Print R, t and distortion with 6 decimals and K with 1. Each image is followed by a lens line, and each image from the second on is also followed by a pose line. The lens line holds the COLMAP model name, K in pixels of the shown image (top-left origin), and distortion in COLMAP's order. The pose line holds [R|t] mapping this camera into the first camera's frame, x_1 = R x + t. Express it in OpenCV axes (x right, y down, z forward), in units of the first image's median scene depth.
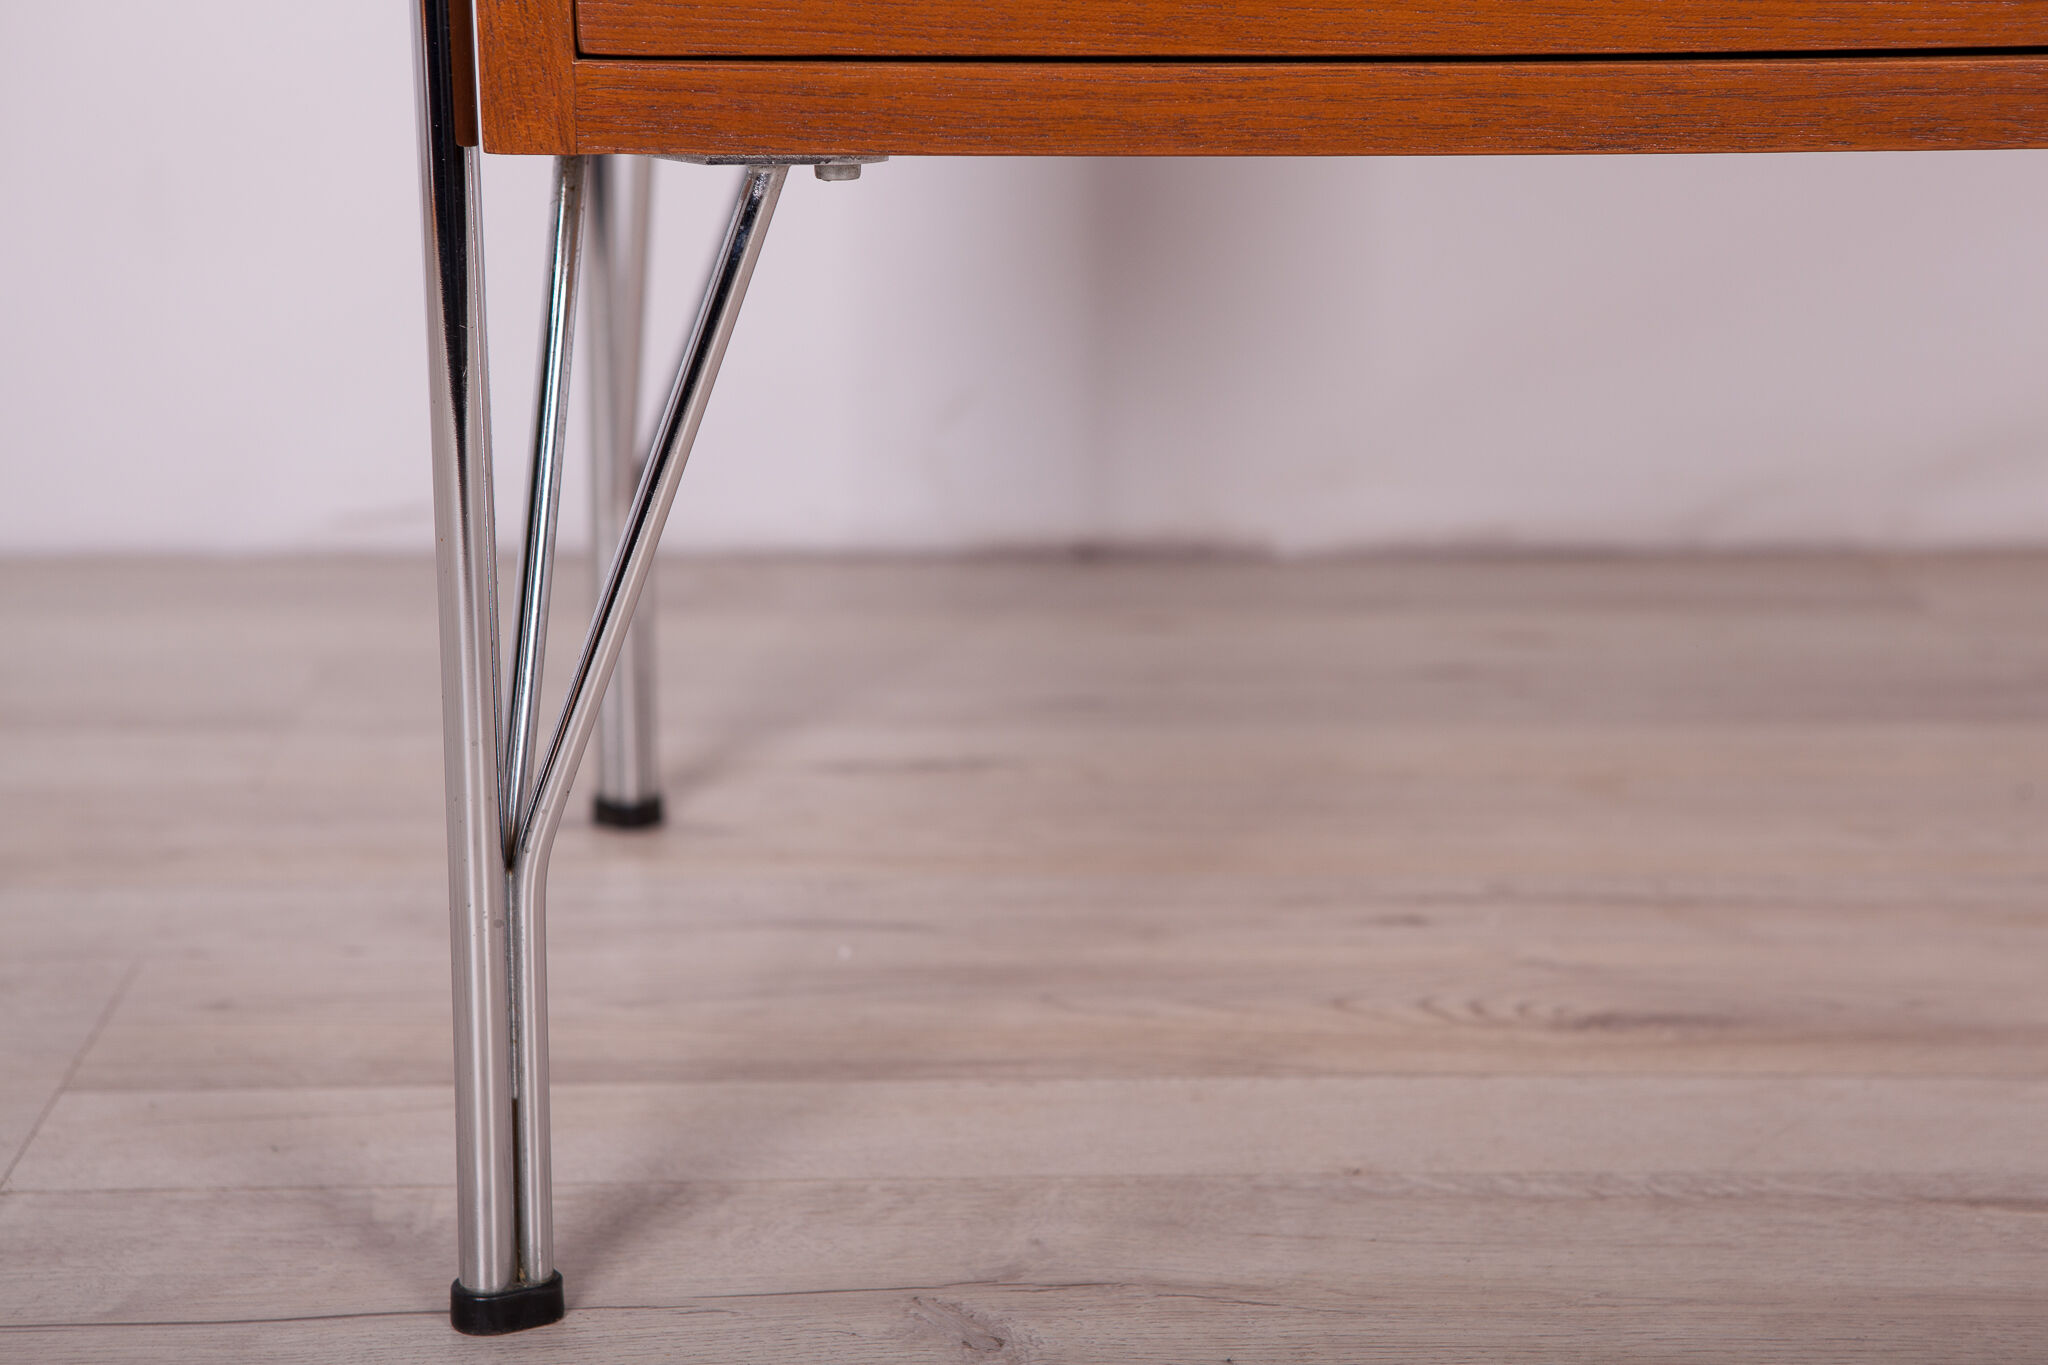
lens RADIAL K [[3922.6, 0, 1024.0], [0, 3922.6, 682.5], [0, 0, 1]] dist [0.301630, -0.053290]
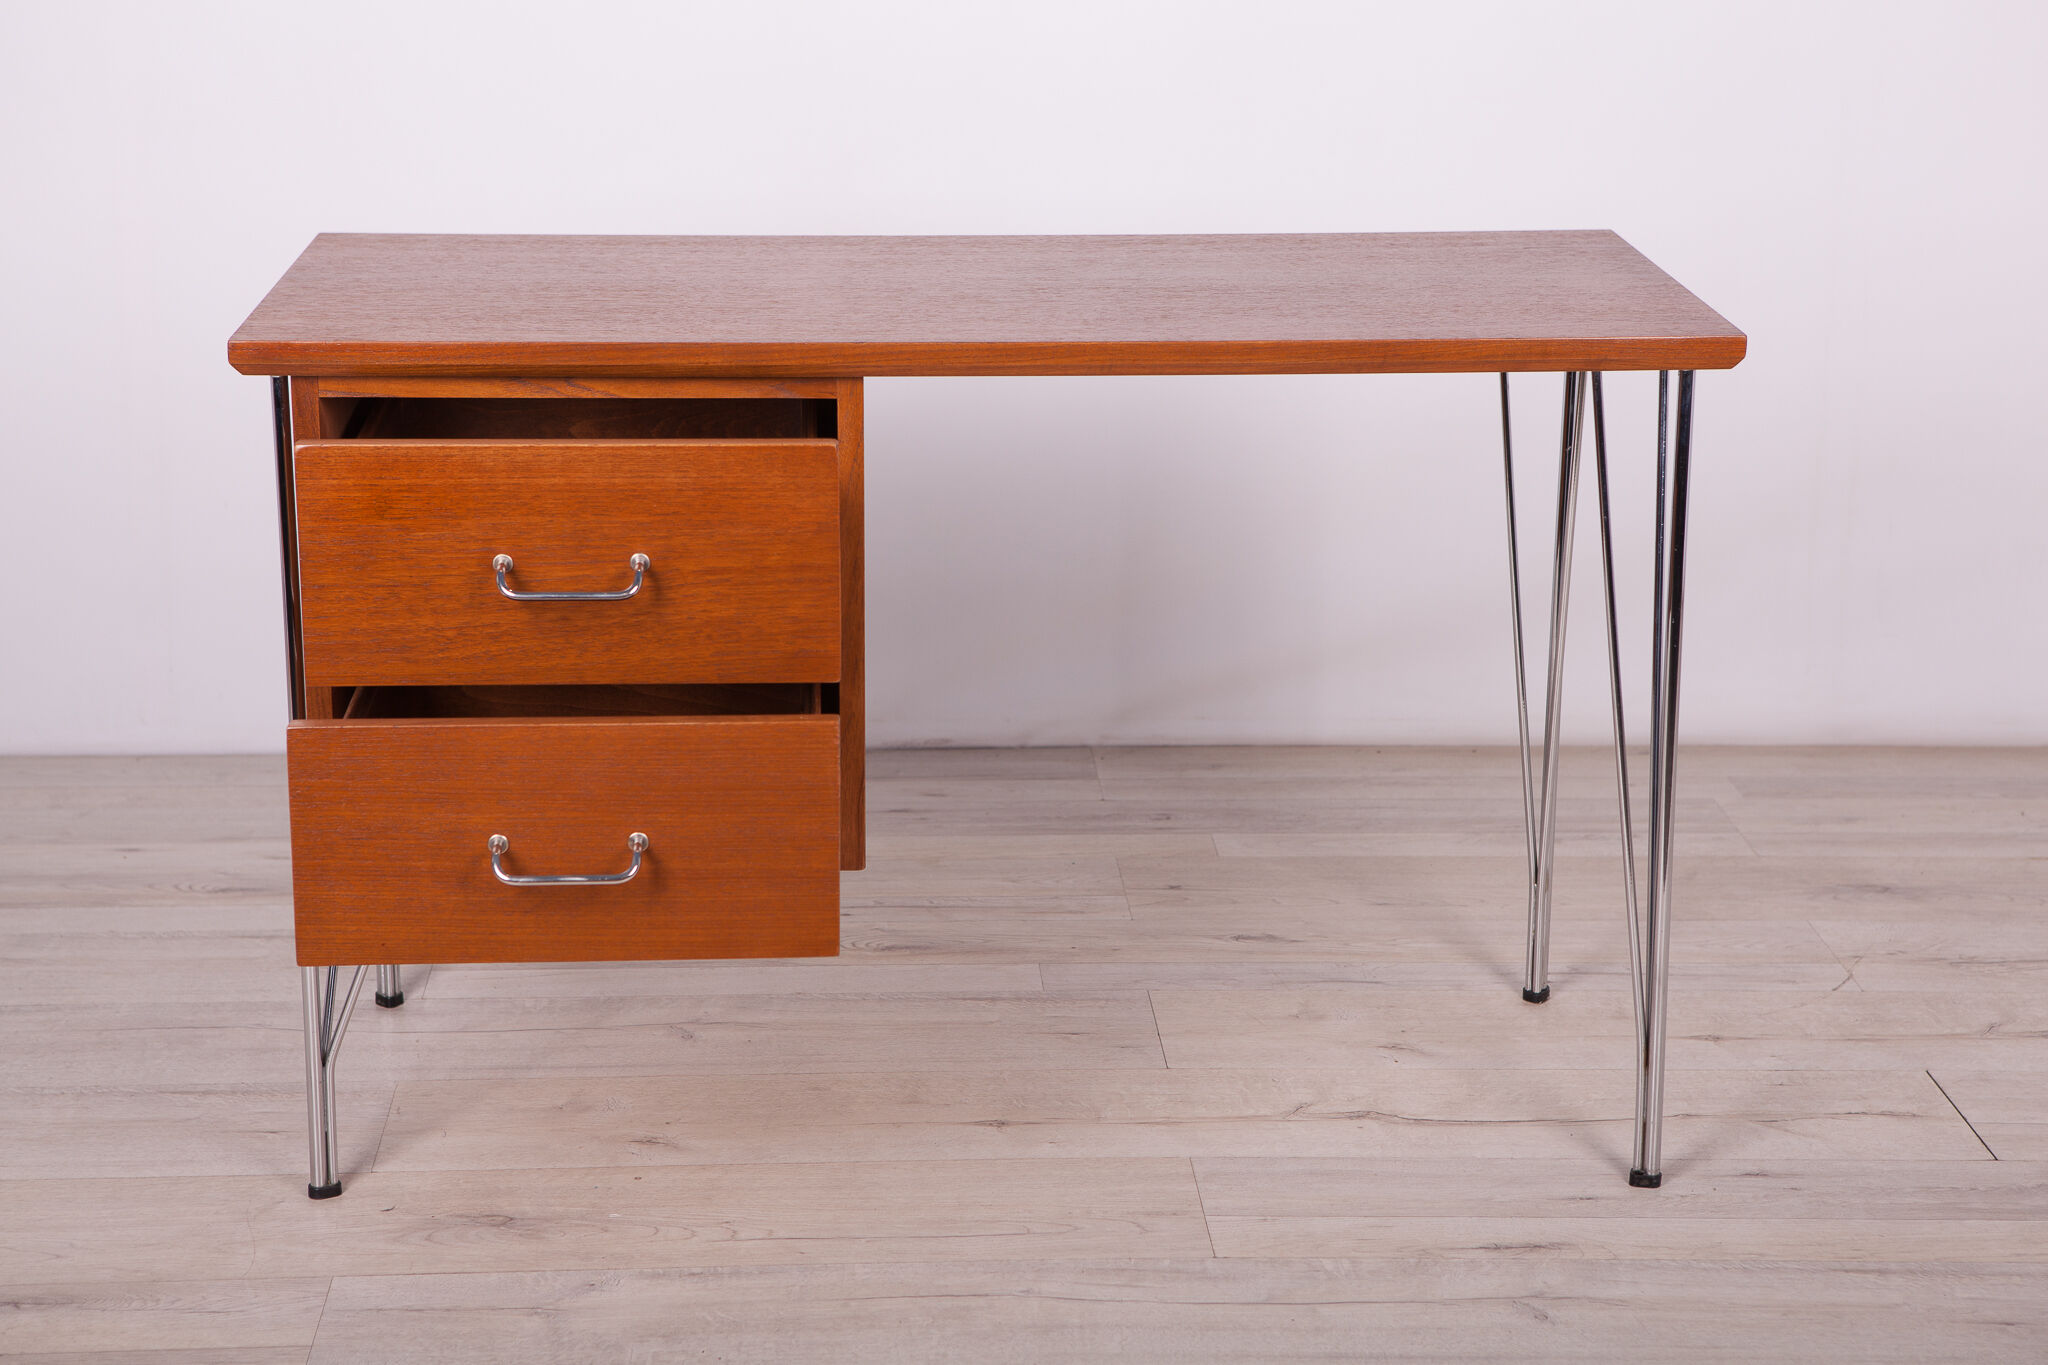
lens RADIAL K [[3712.5, 0, 1024.0], [0, 3712.5, 682.5], [0, 0, 1]] dist [0.182833, -0.142076]
pose [[0.999849, -0.001124, 0.017336, 0.212919], [0.000556, 0.999465, 0.032705, -0.247965], [-0.017363, -0.032691, 0.999315, -2.189413]]
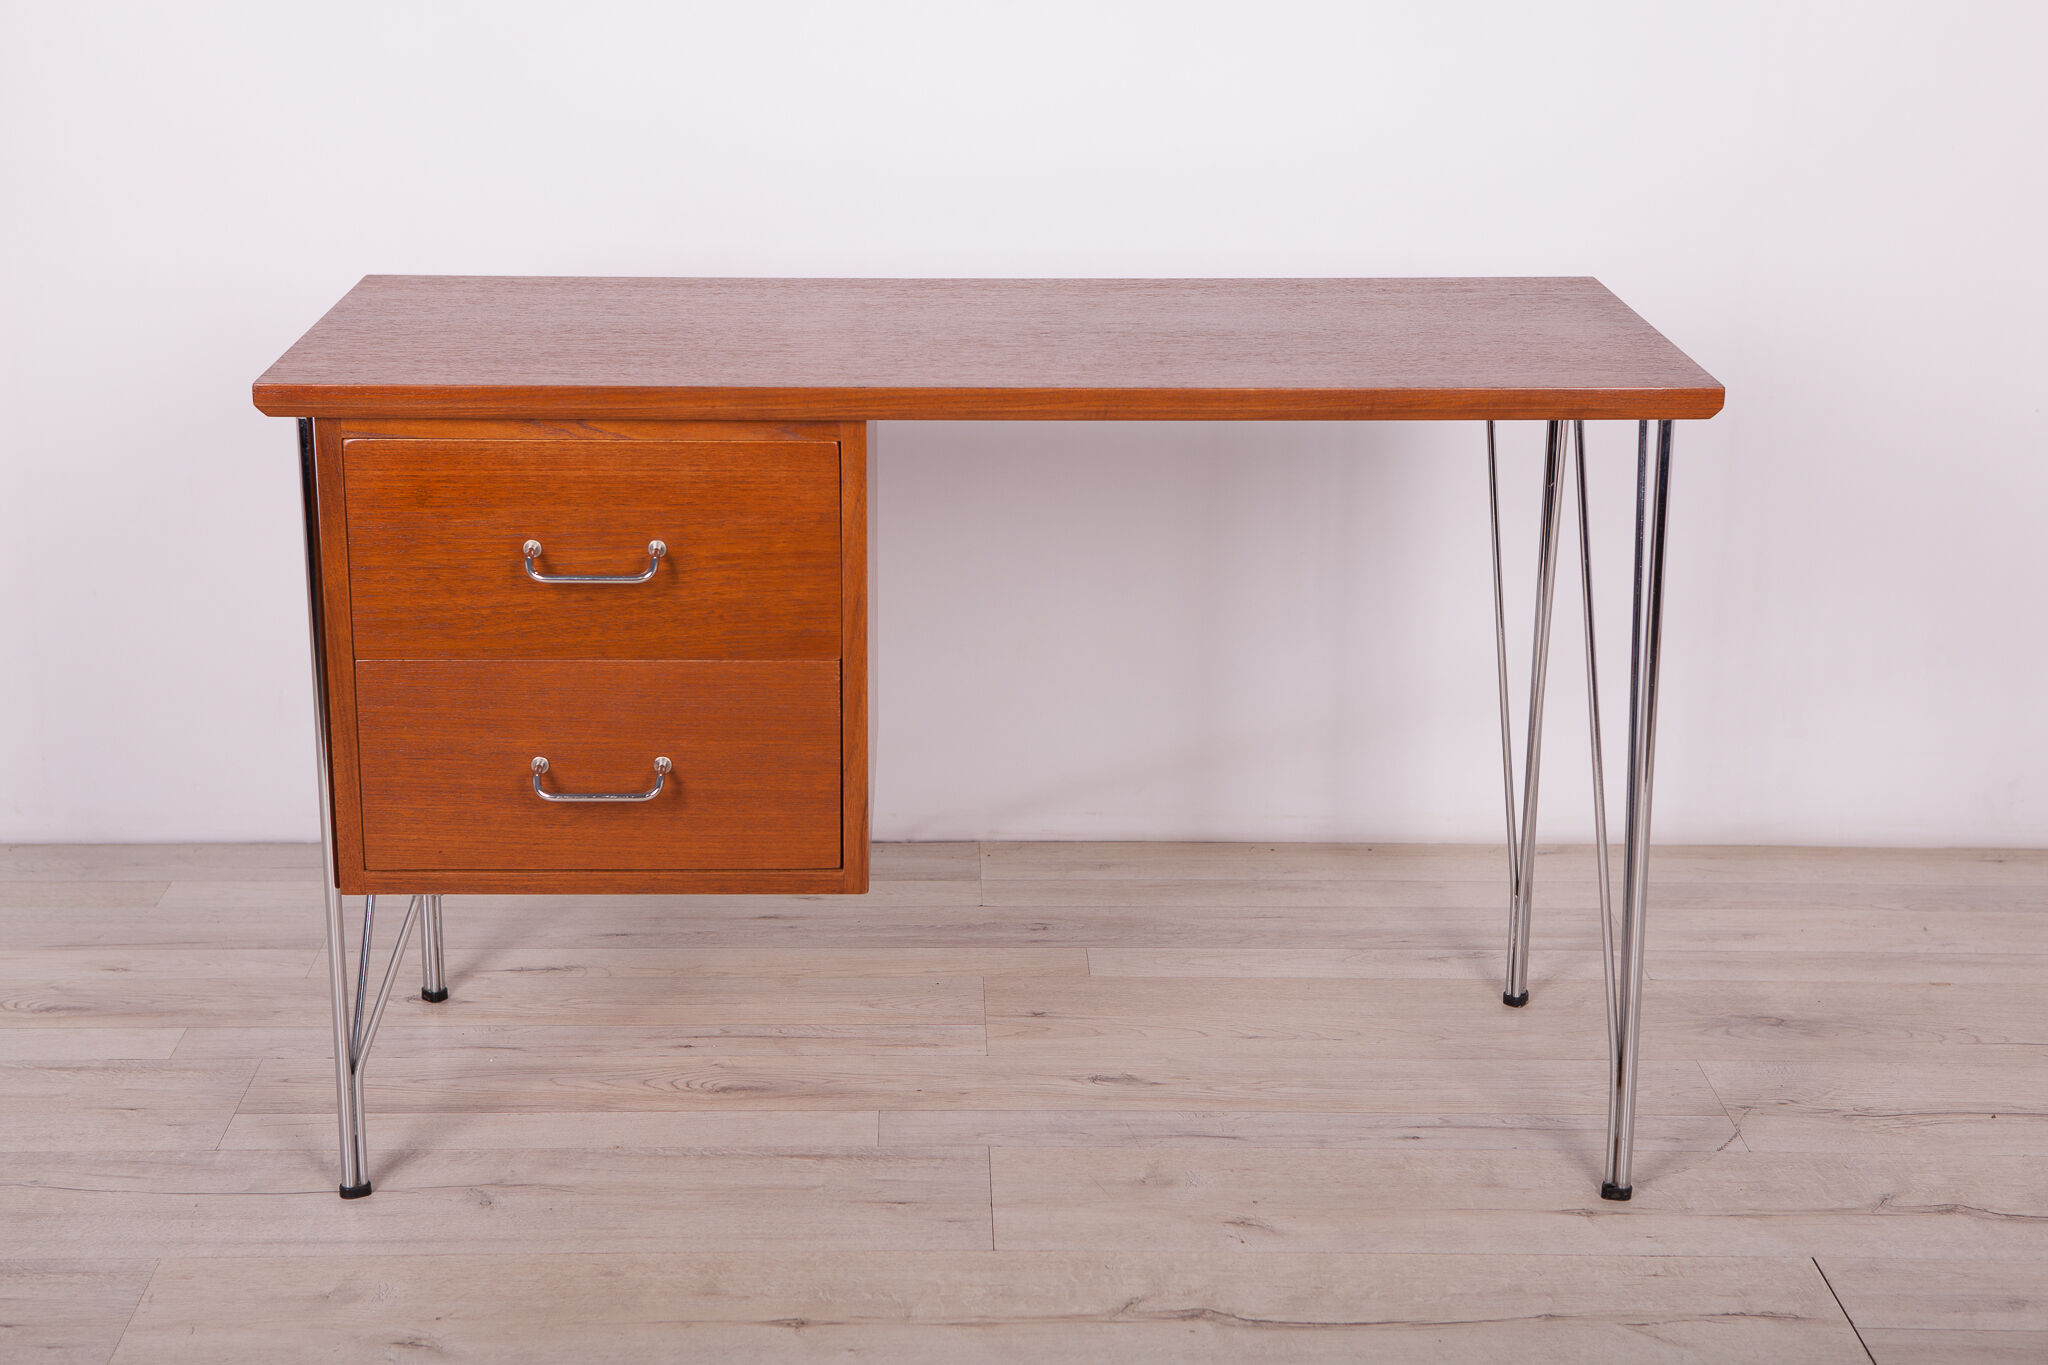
lens RADIAL K [[3178.0, 0, 1024.0], [0, 3178.0, 682.5], [0, 0, 1]] dist [0.068390, -0.012469]
pose [[0.999966, 0.006874, -0.004650, 0.408439], [-0.006630, 0.998697, 0.050595, -0.380800], [0.004992, -0.050562, 0.998708, -1.564883]]
